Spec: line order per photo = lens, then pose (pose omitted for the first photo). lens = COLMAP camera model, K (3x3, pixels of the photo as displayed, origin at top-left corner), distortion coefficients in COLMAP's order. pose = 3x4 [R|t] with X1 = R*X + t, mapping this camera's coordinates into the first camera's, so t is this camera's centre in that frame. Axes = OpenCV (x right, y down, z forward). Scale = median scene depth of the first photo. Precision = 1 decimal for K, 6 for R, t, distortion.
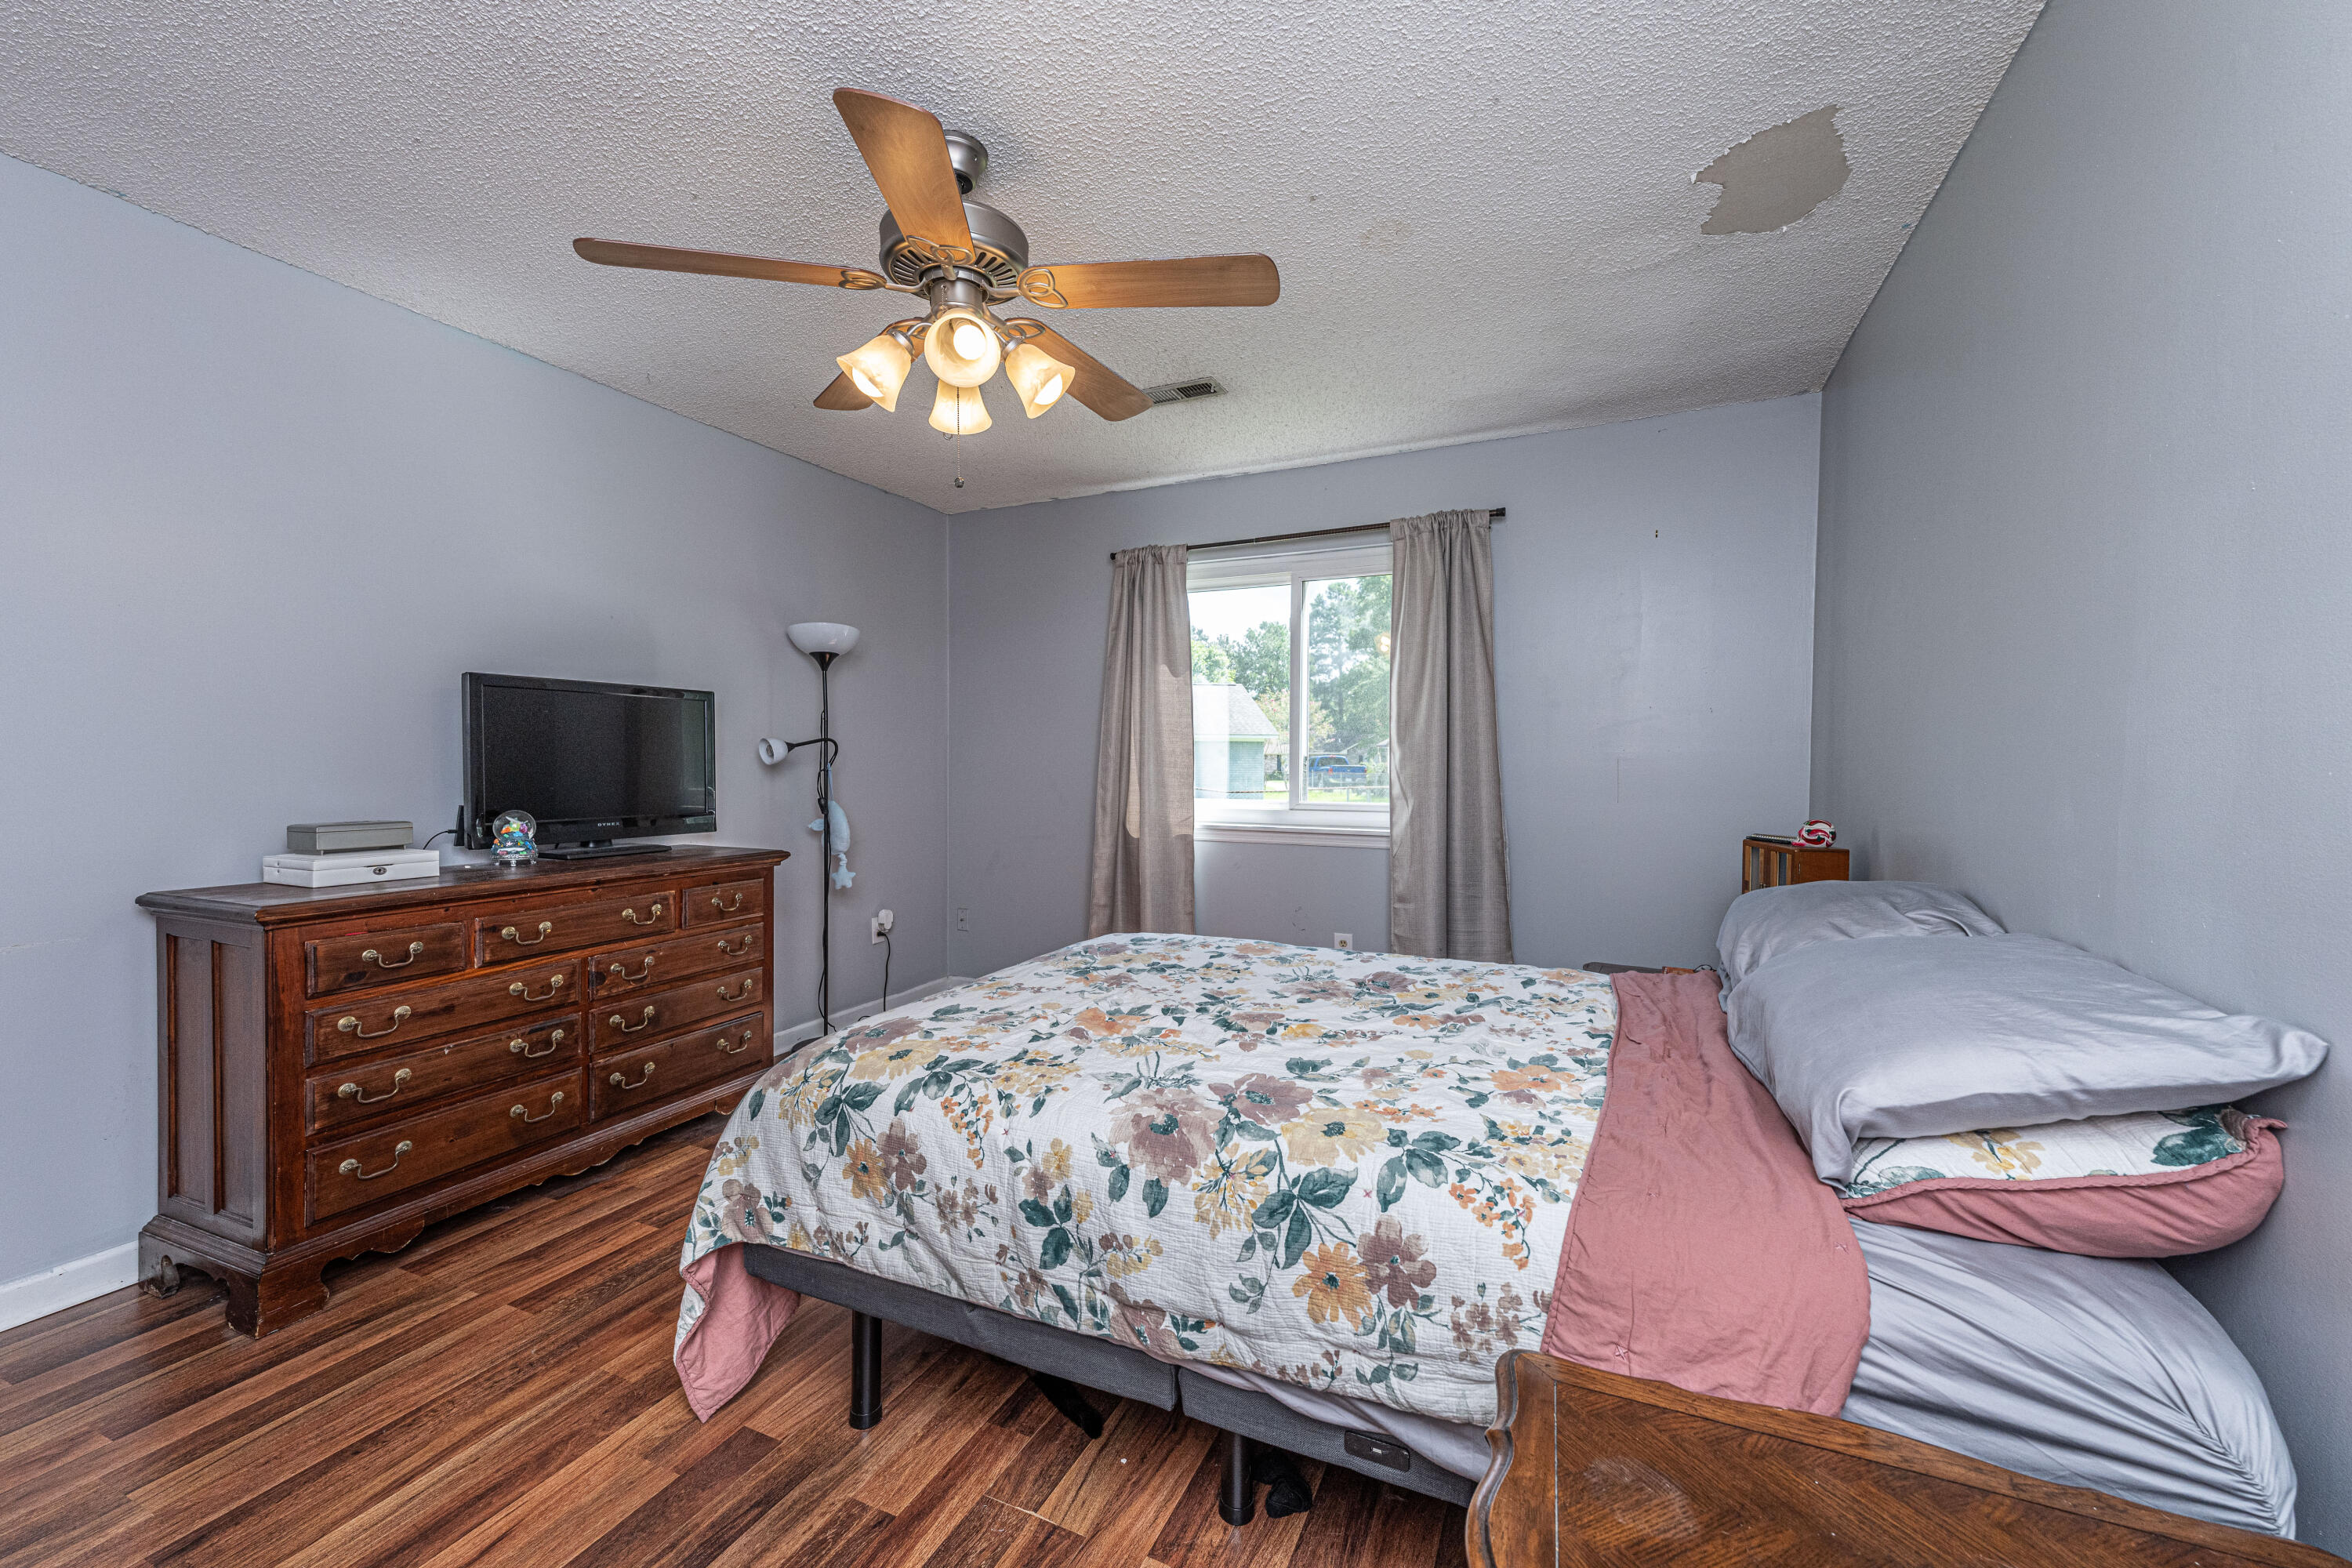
lens RADIAL K [[952.1, 0, 1168.4], [0, 952.1, 773.4], [0, 0, 1]] dist [0.028477, -0.000245]
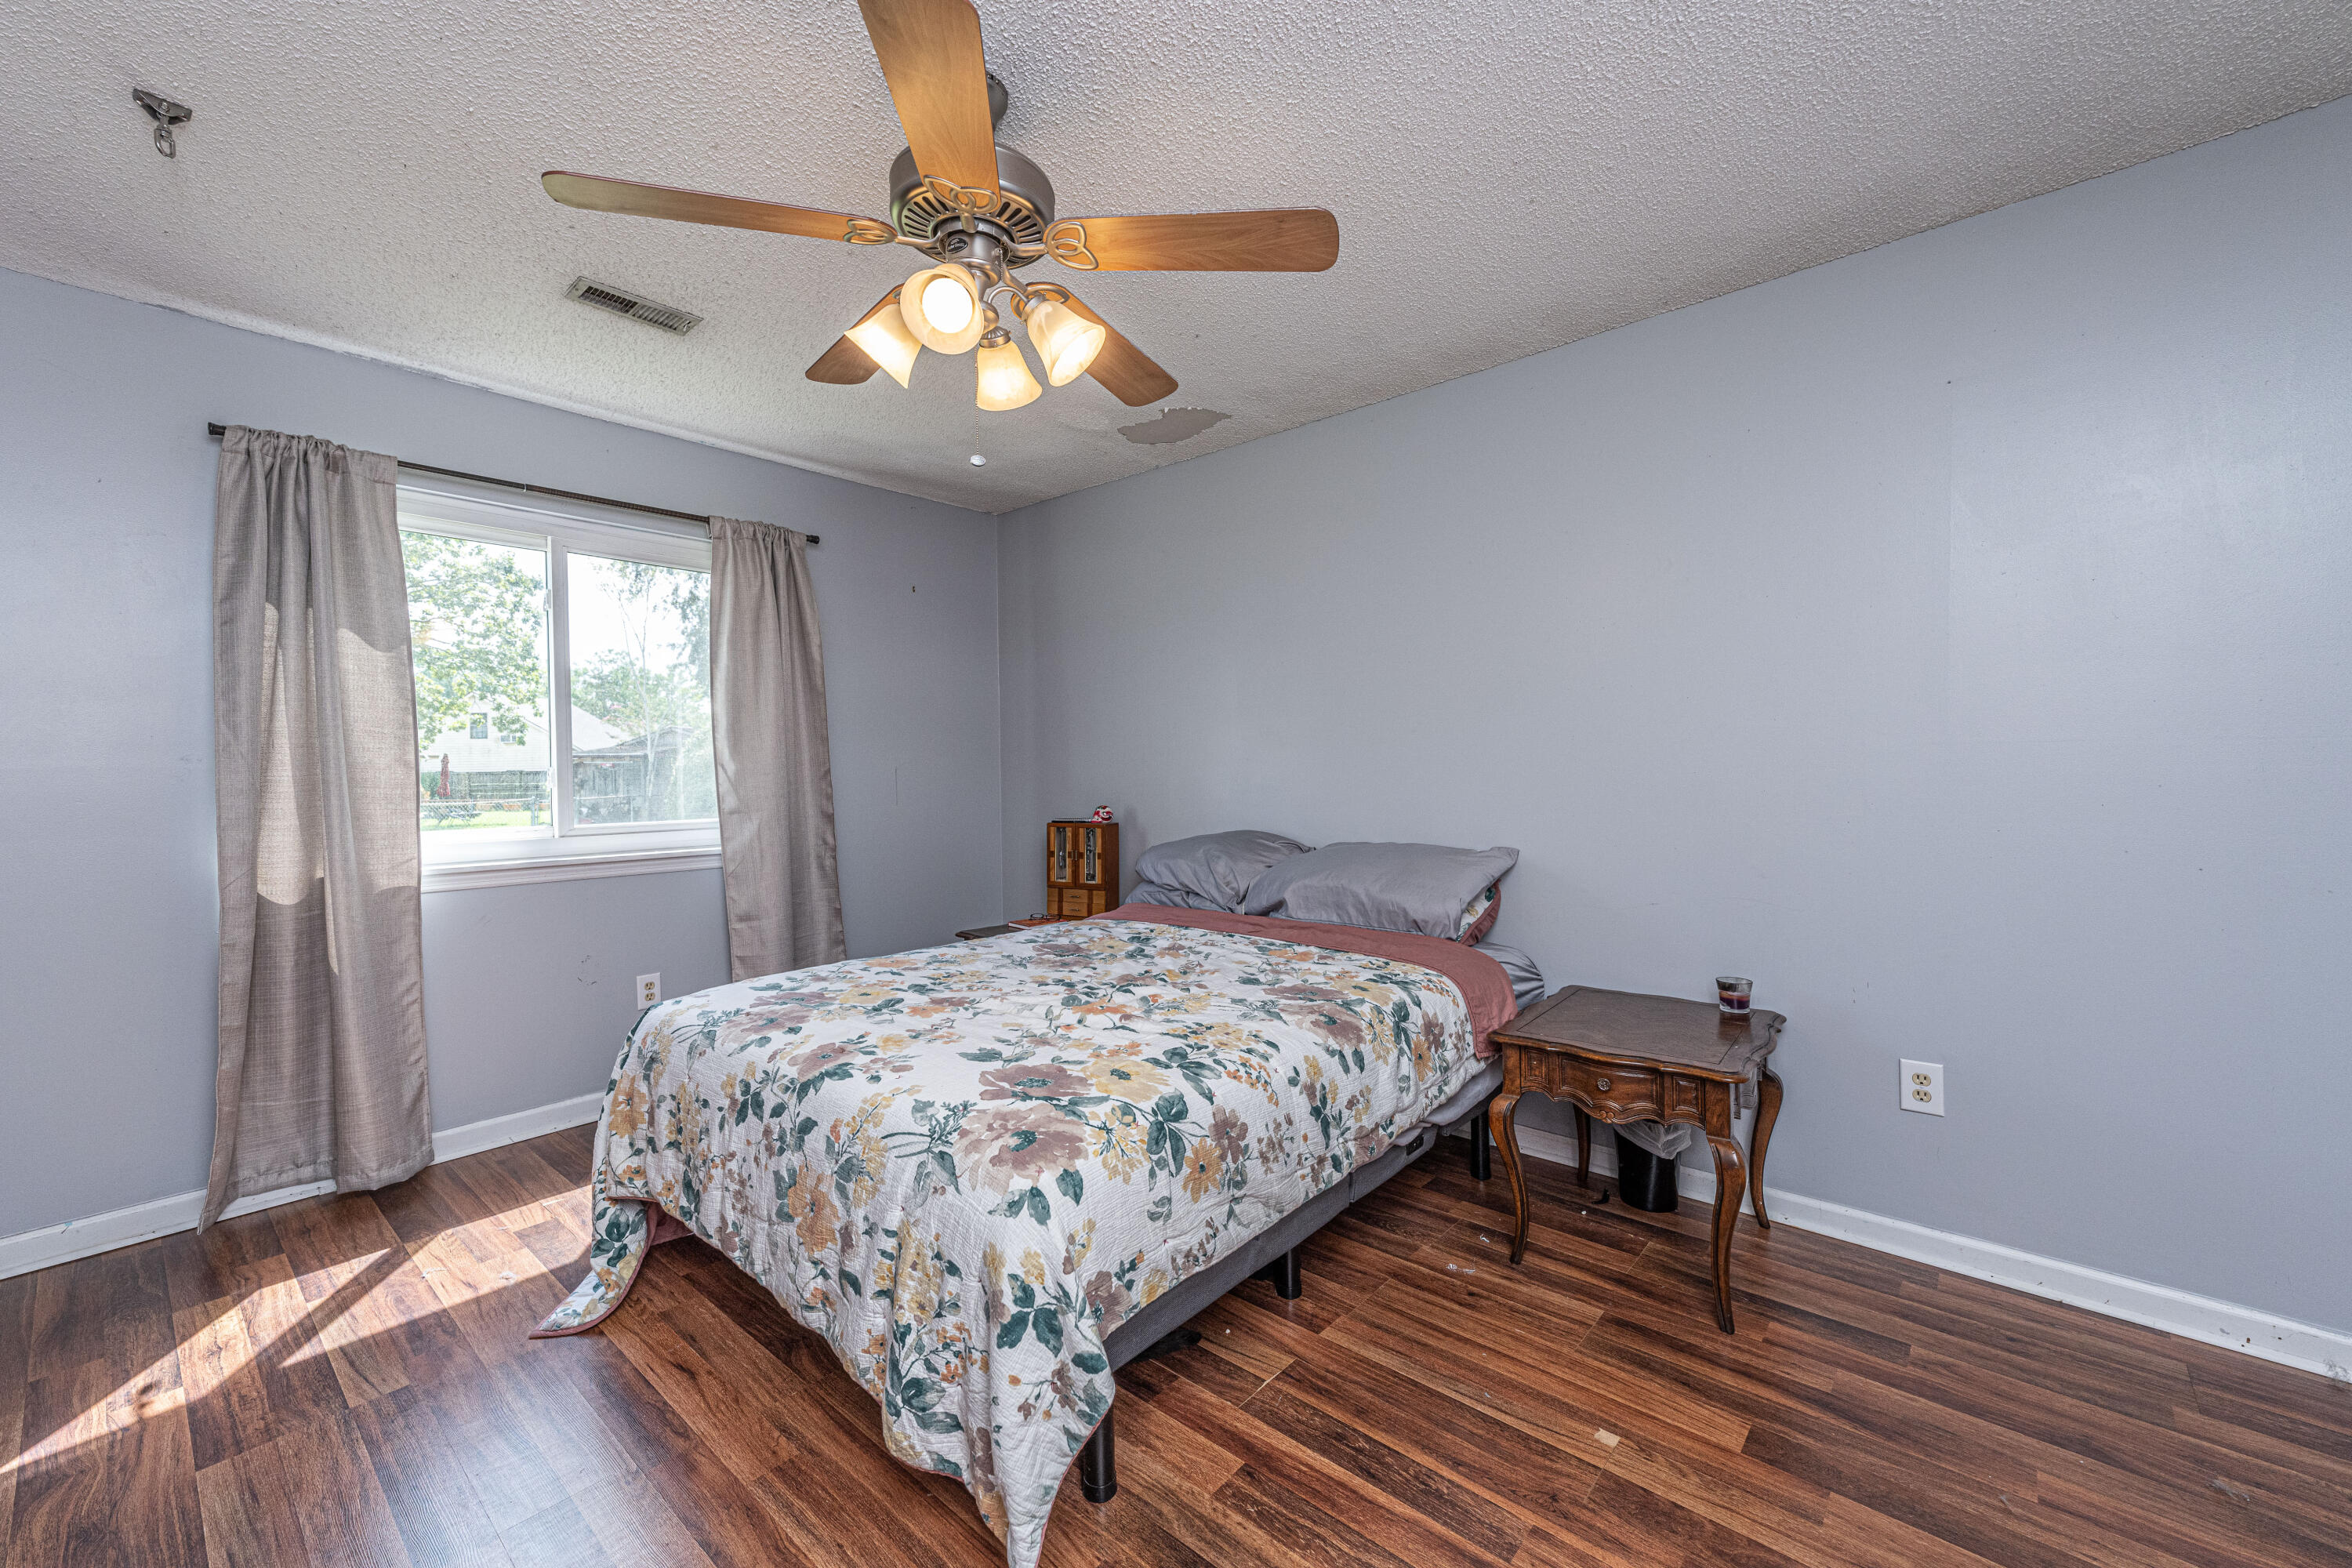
lens RADIAL K [[930.9, 0, 1208.0], [0, 930.9, 764.9], [0, 0, 1]] dist [0.030076, -0.000942]
pose [[0.261867, -0.003992, 0.965096, -1.224154], [0.025656, 0.999667, -0.002826, -0.014612], [-0.964763, 0.025500, 0.261882, 0.691559]]
